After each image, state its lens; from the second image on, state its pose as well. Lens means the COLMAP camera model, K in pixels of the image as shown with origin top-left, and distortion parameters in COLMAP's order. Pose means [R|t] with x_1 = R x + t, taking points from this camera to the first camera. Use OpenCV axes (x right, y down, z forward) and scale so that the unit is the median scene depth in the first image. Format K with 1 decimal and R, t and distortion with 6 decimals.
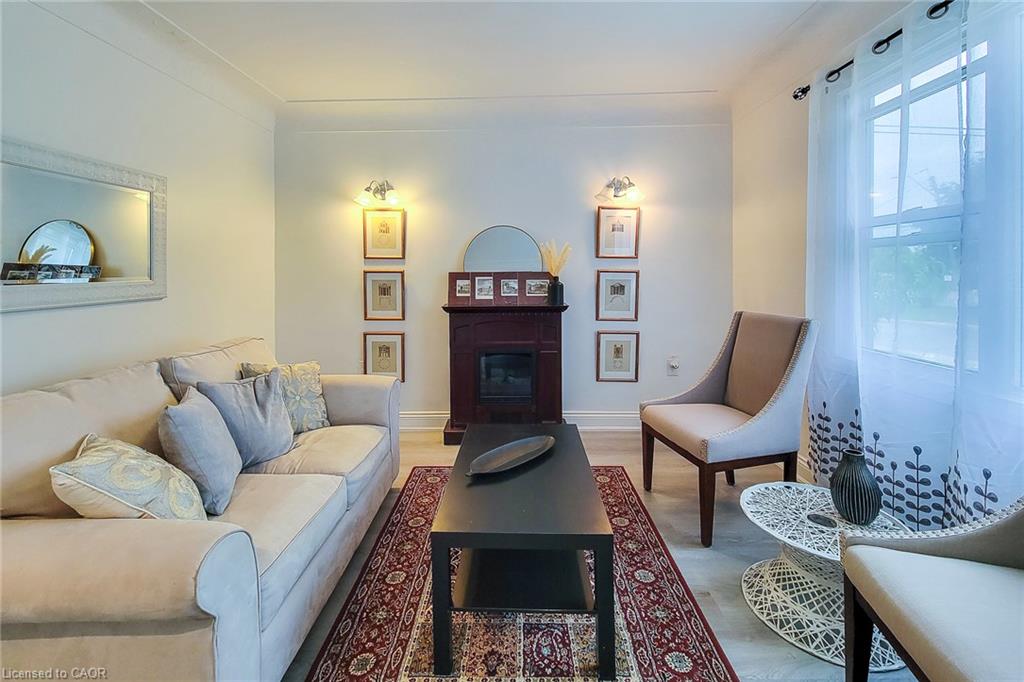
lens RADIAL K [[427.3, 0, 516.8], [0, 427.3, 277.5], [0, 0, 1]] dist [0.008608, -0.001574]
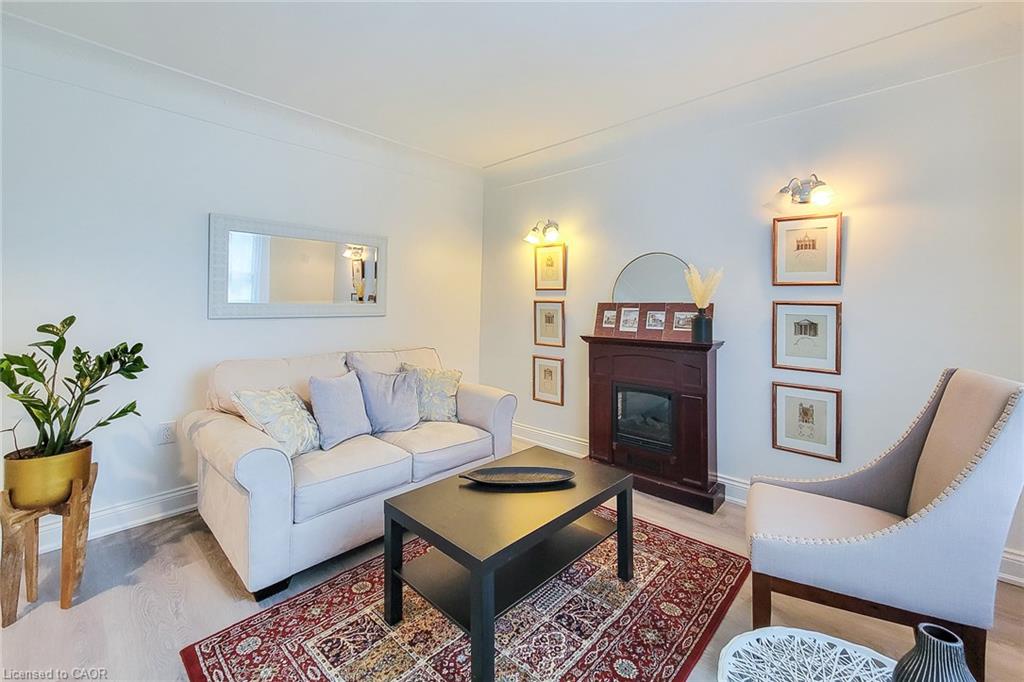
lens RADIAL K [[427.3, 0, 515.9], [0, 427.3, 302.6], [0, 0, 1]] dist [0.008608, -0.001574]
pose [[0.747096, 0.007934, -0.664668, 0.364021], [-0.027551, 0.999439, -0.019038, 0.011946], [0.664144, 0.032535, 0.746896, 0.122596]]
